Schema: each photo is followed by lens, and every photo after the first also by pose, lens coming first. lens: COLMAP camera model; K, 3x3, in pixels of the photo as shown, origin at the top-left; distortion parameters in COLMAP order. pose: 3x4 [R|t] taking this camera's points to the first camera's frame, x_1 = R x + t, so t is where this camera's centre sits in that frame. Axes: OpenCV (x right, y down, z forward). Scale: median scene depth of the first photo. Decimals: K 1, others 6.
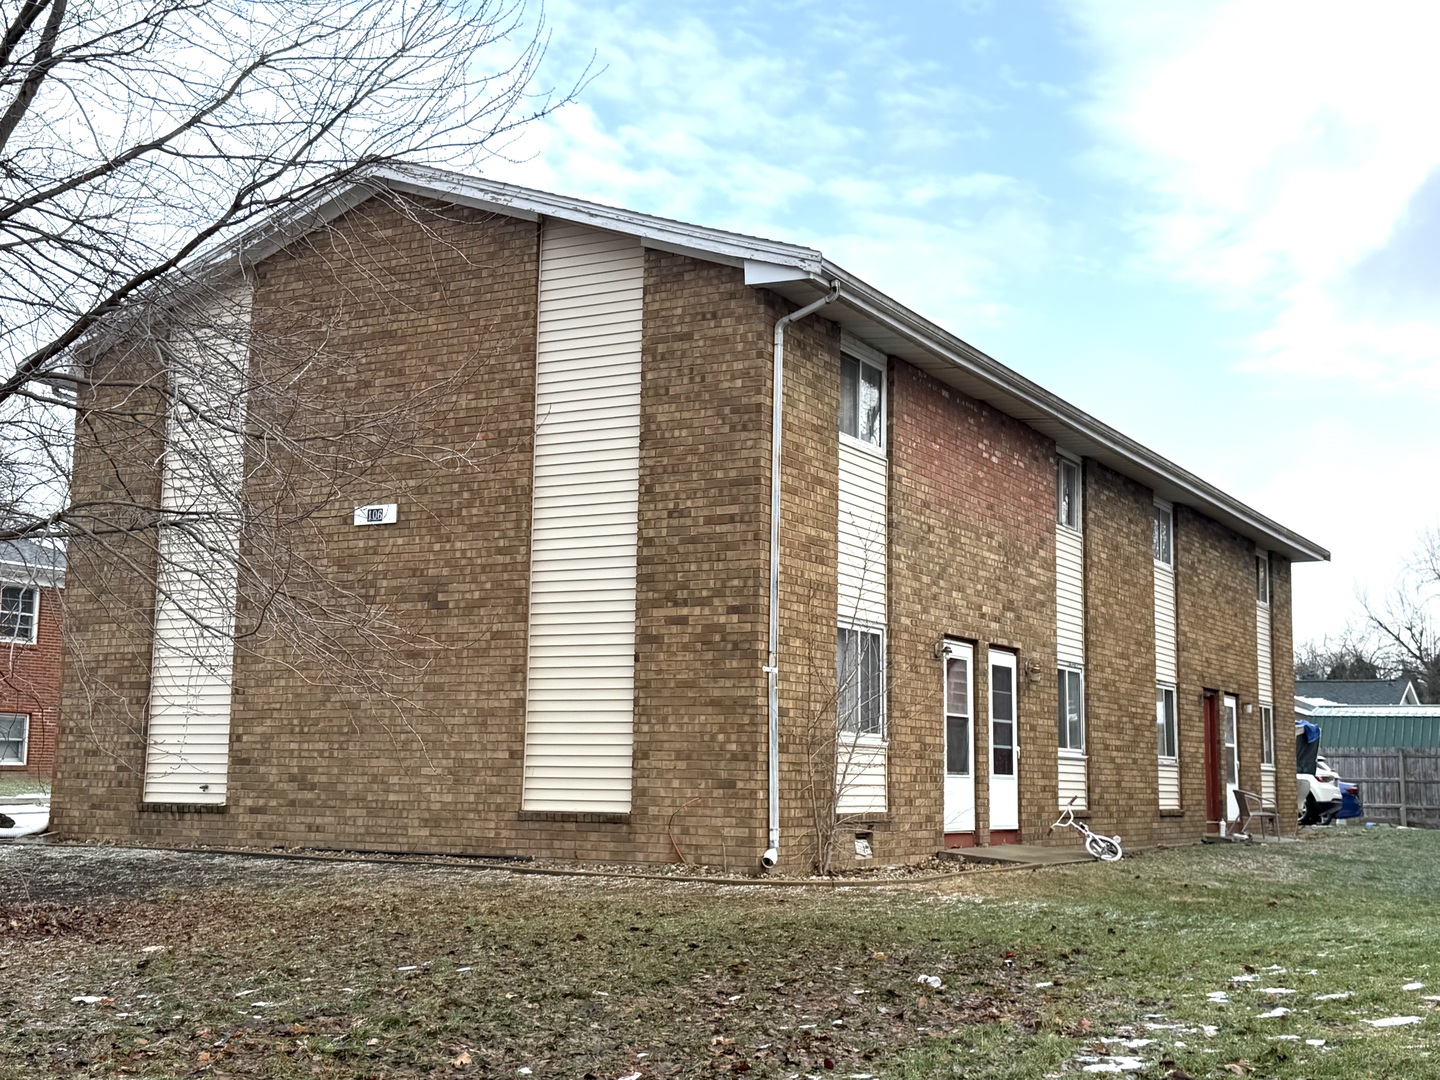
lens RADIAL K [[1787.4, 0, 719.8], [0, 1787.4, 536.9], [0, 0, 1]] dist [0.213571, 0.000000]
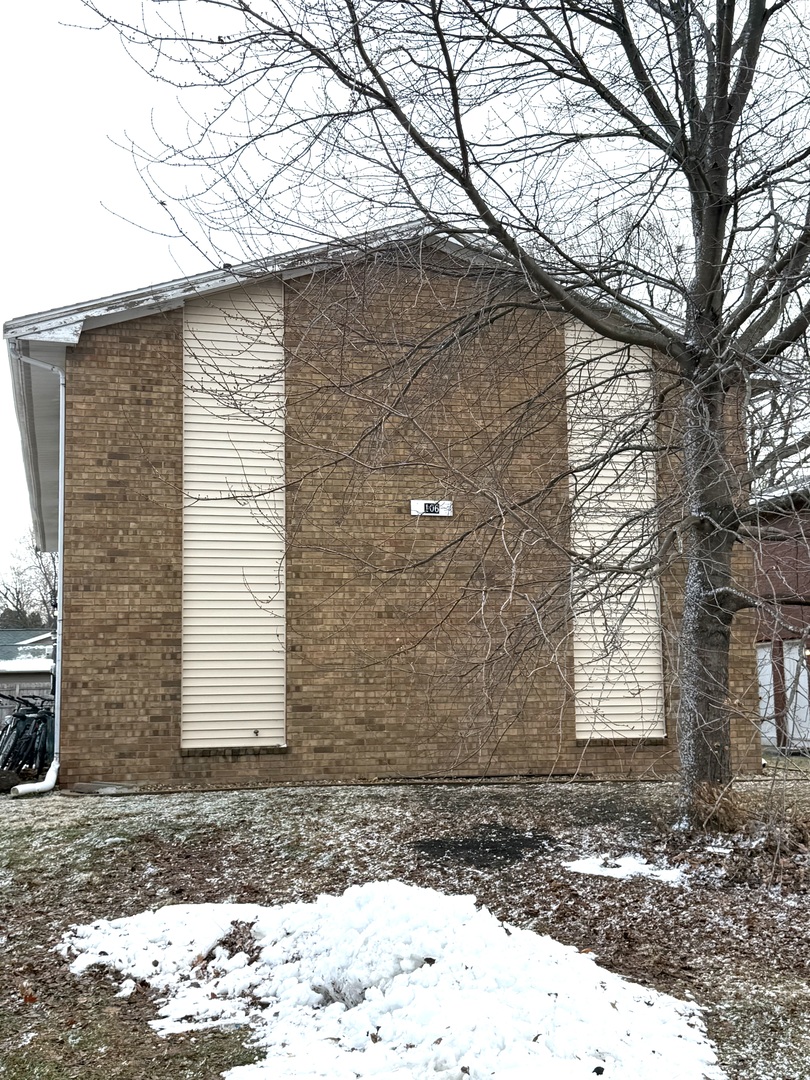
lens RADIAL K [[1340.6, 0, 405.5], [0, 1340.6, 541.5], [0, 0, 1]] dist [0.213571, 0.000000]
pose [[0.691055, 0.056832, 0.720564, -0.856255], [-0.065380, 0.997732, -0.015991, 0.026379], [-0.719839, -0.036060, 0.693204, 0.362769]]
